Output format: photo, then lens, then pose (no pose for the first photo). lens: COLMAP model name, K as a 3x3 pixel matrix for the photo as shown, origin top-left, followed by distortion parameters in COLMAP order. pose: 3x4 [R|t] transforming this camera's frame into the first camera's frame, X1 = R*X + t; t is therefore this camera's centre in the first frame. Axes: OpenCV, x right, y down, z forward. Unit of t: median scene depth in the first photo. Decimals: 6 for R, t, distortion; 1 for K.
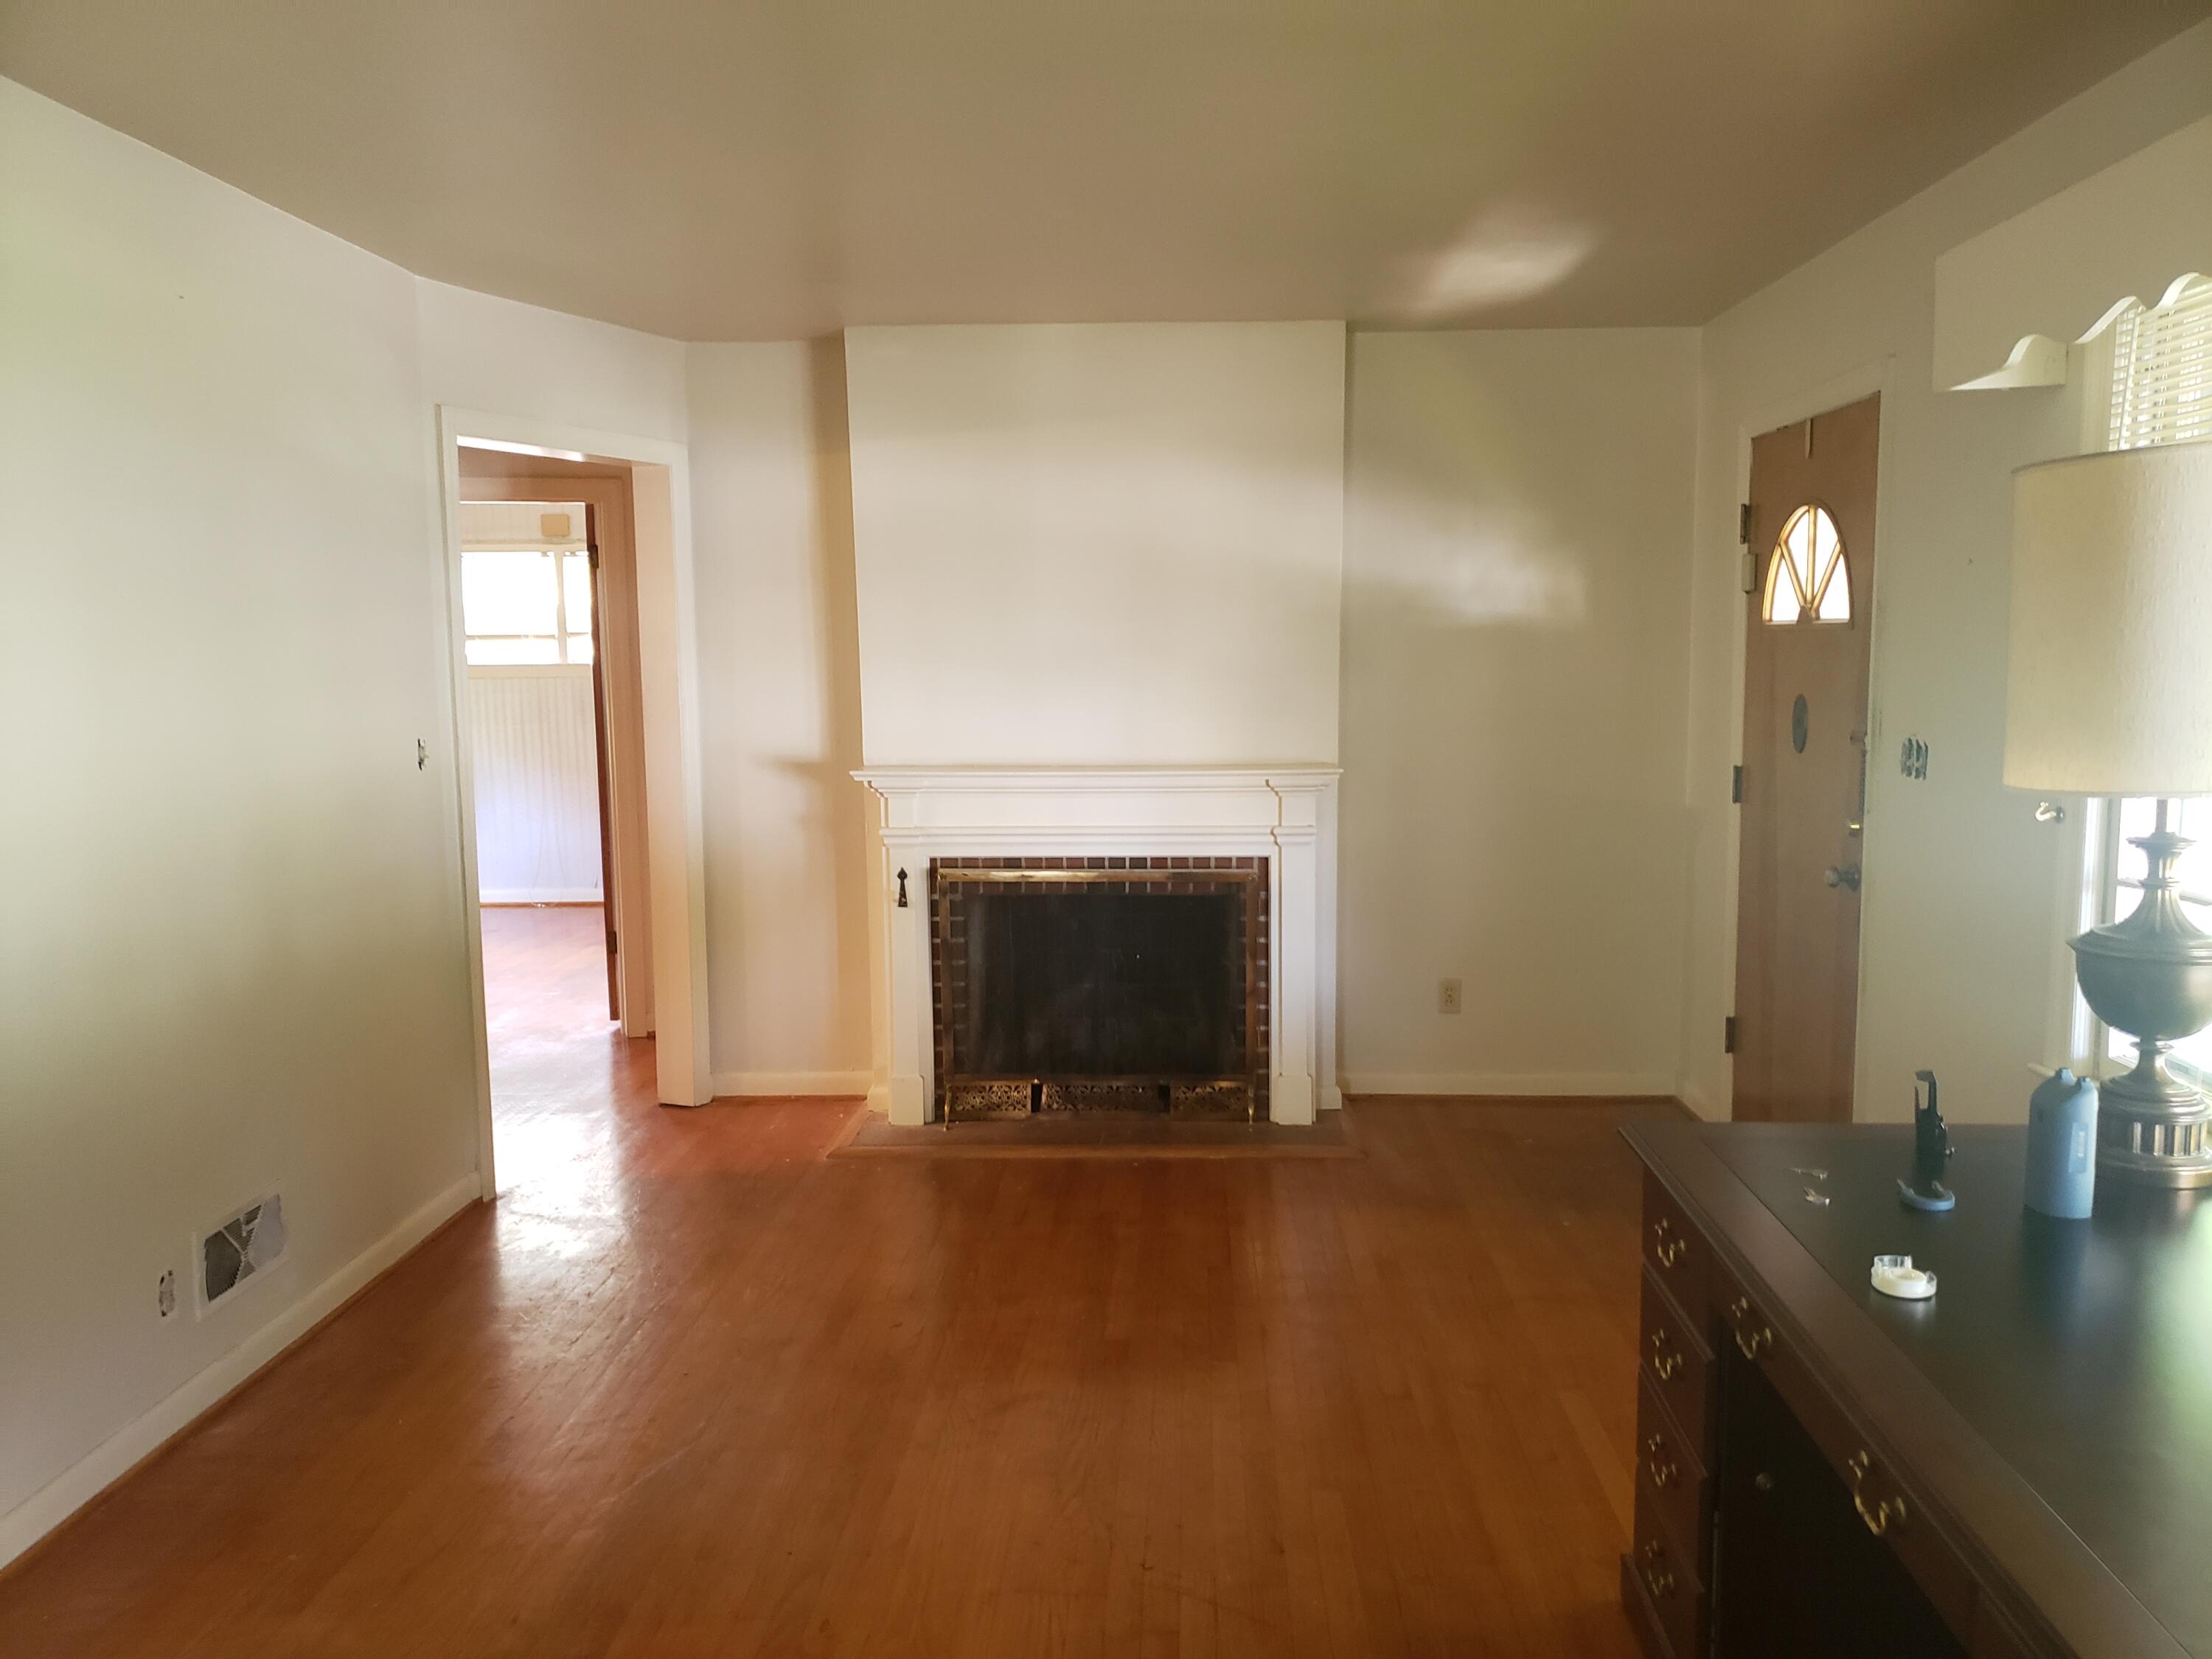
lens RADIAL K [[1710.1, 0, 1116.5], [0, 1710.1, 833.1], [0, 0, 1]] dist [0.119981, -0.129270]
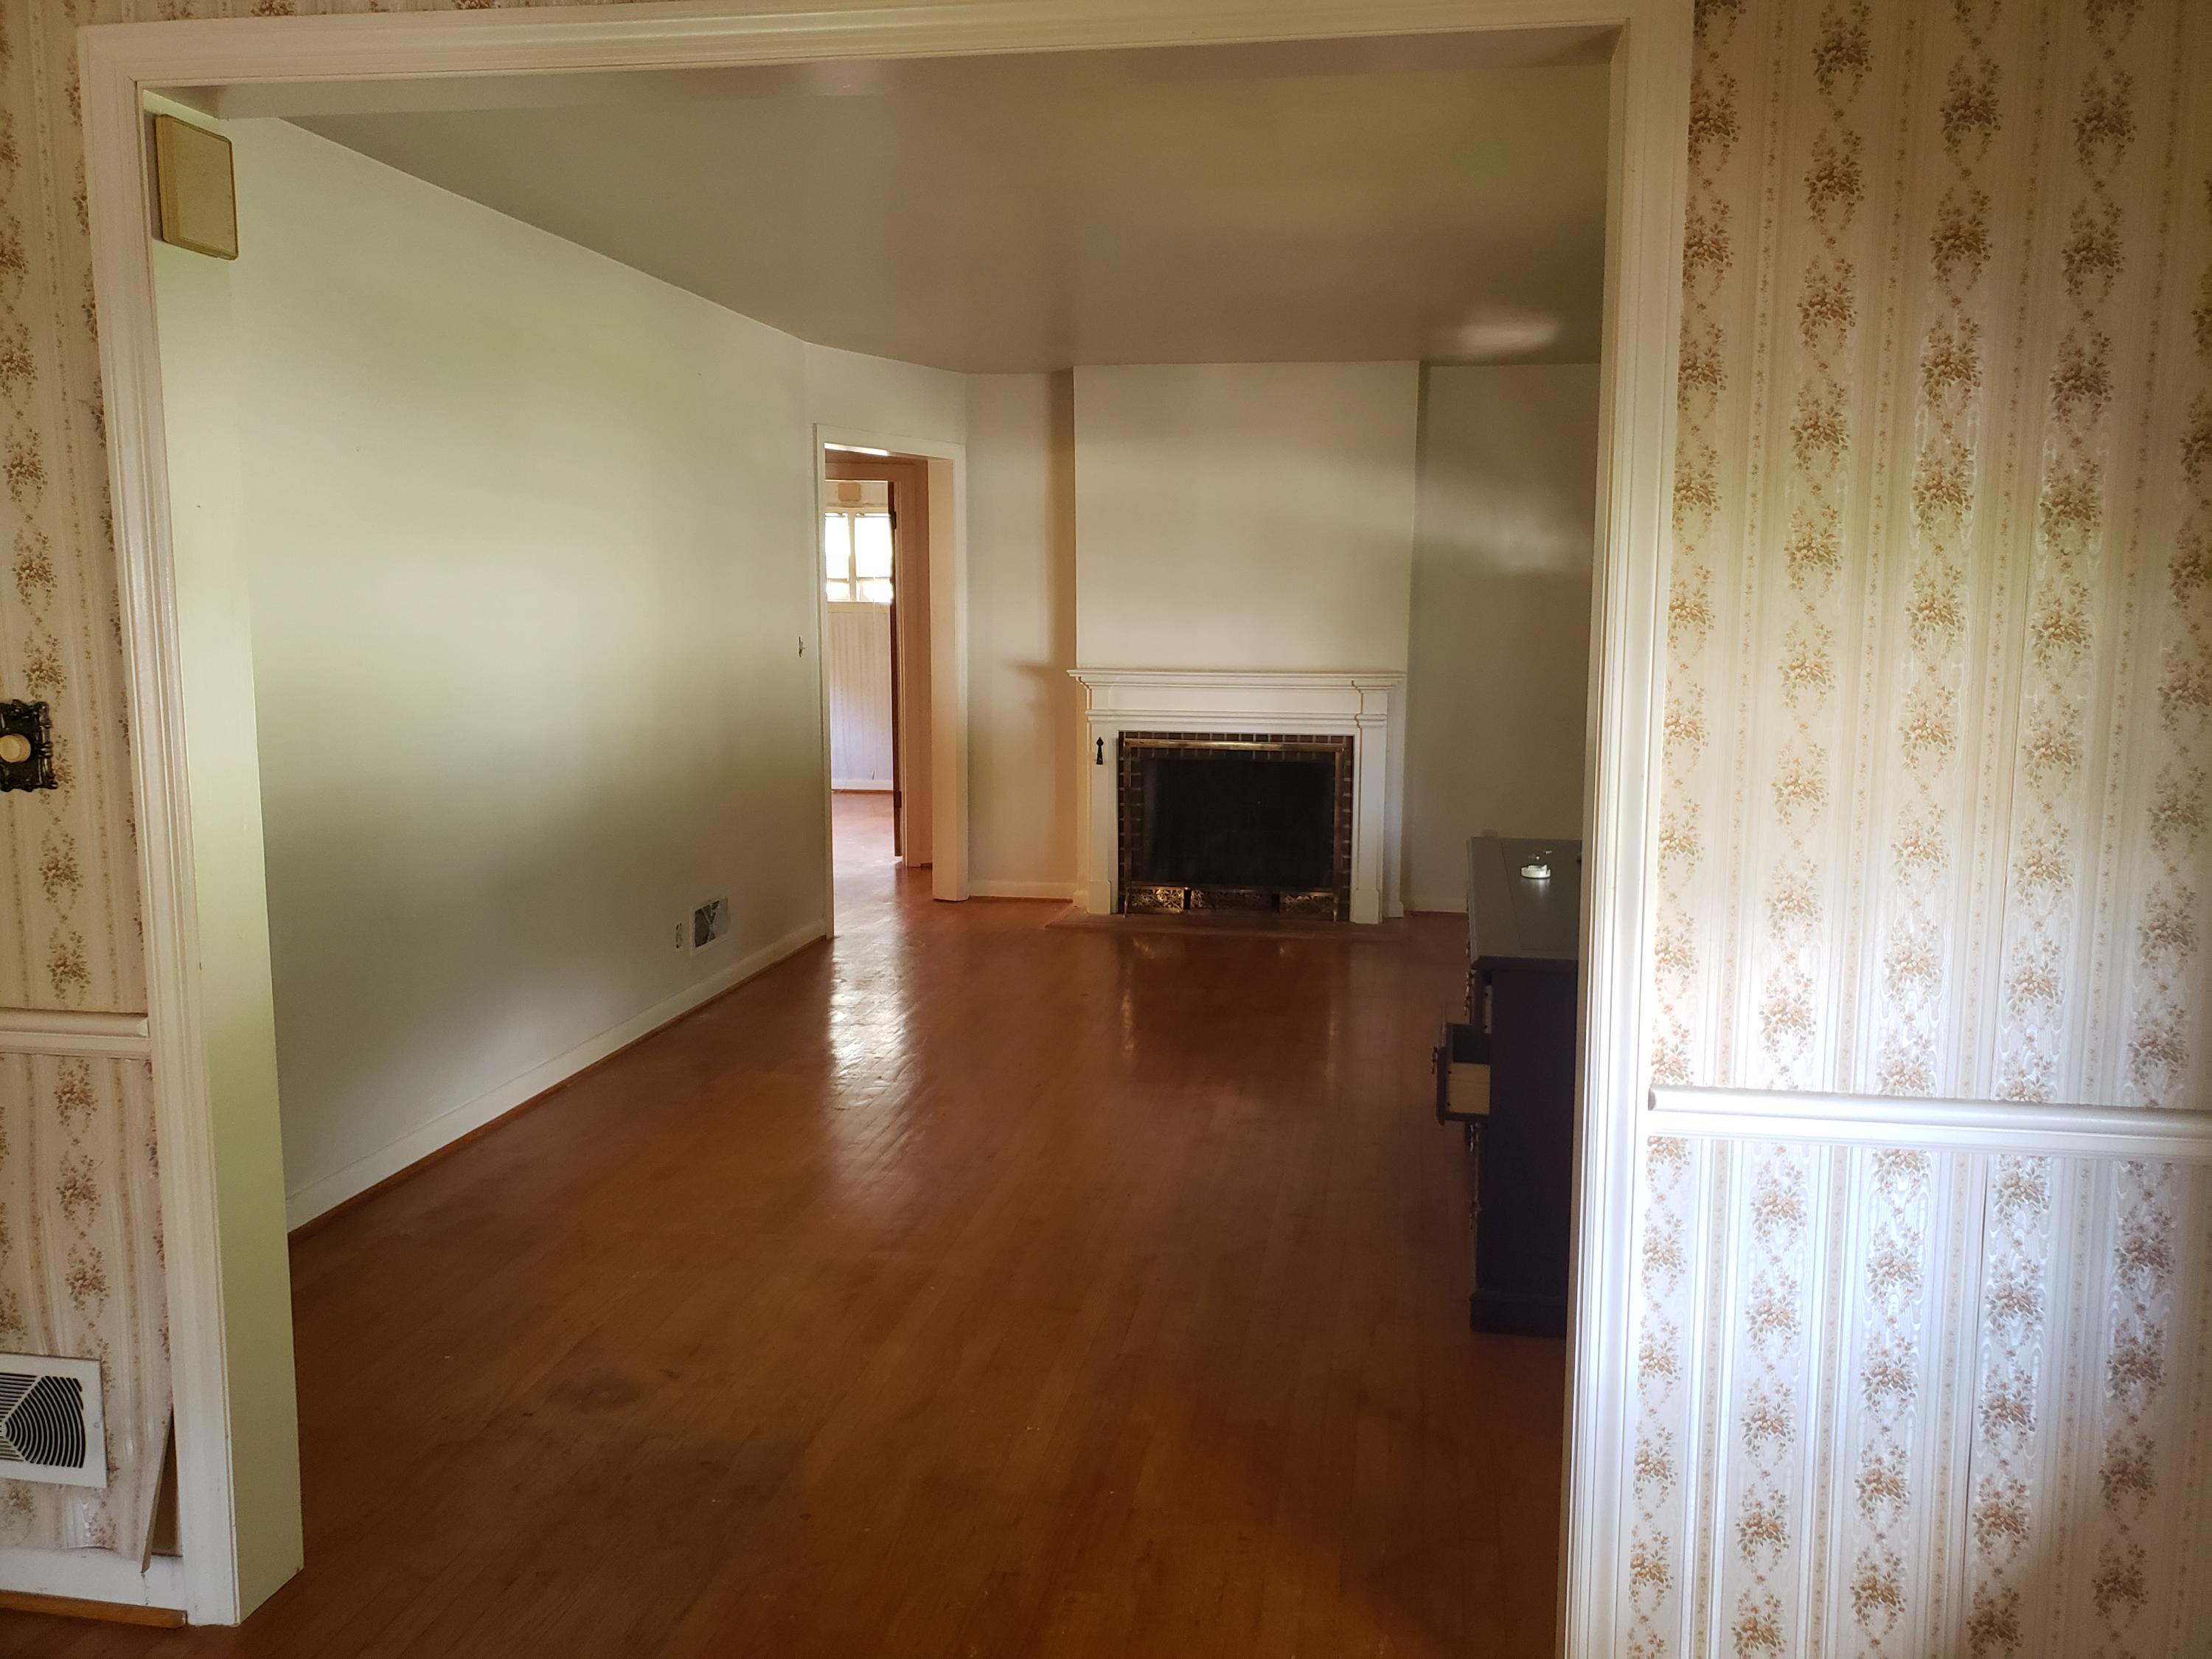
lens RADIAL K [[1710.1, 0, 1116.5], [0, 1710.1, 833.1], [0, 0, 1]] dist [0.119981, -0.129270]
pose [[0.991331, 0.032564, -0.127291, 0.080147], [-0.031060, 0.999422, 0.013790, 0.084239], [0.127667, -0.009717, 0.991769, -0.462678]]
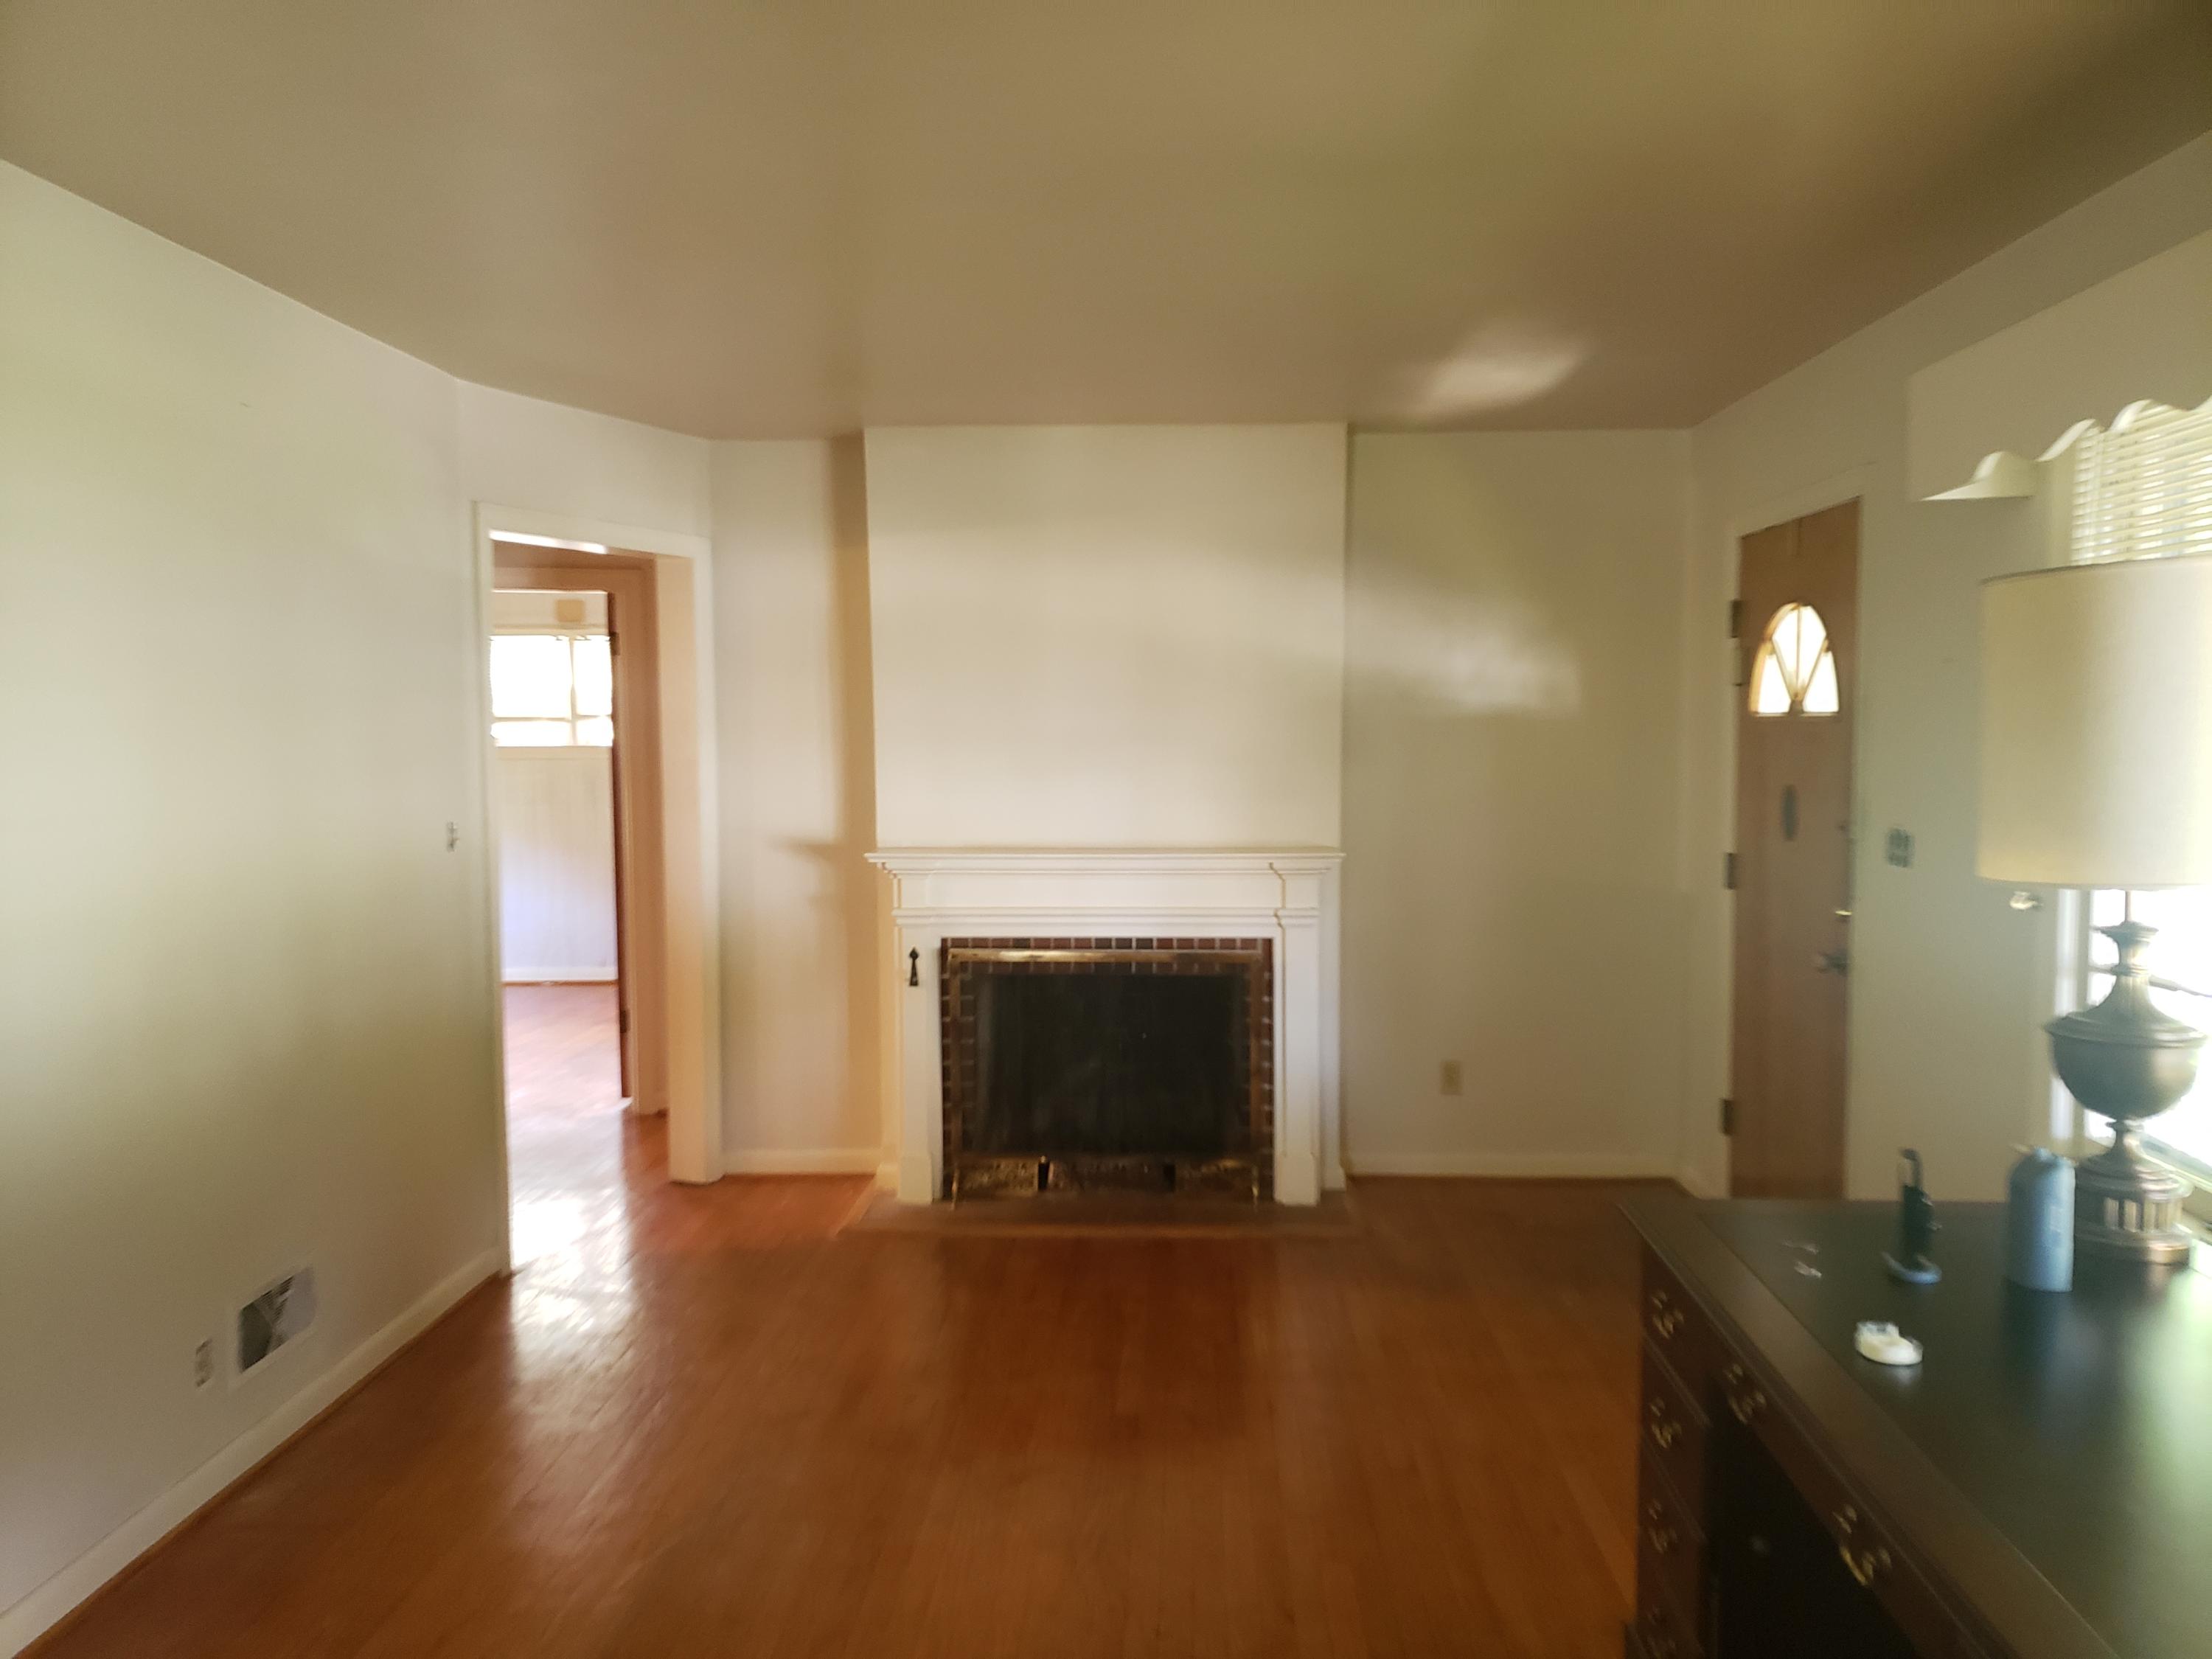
lens RADIAL K [[1724.5, 0, 1106.0], [0, 1724.5, 829.5], [0, 0, 1]] dist [0.115241, -0.105433]
pose [[0.999989, 0.004168, -0.002311, -0.008623], [-0.004275, 0.998816, -0.048469, -0.000795], [0.002106, 0.048478, 0.998822, -0.033894]]
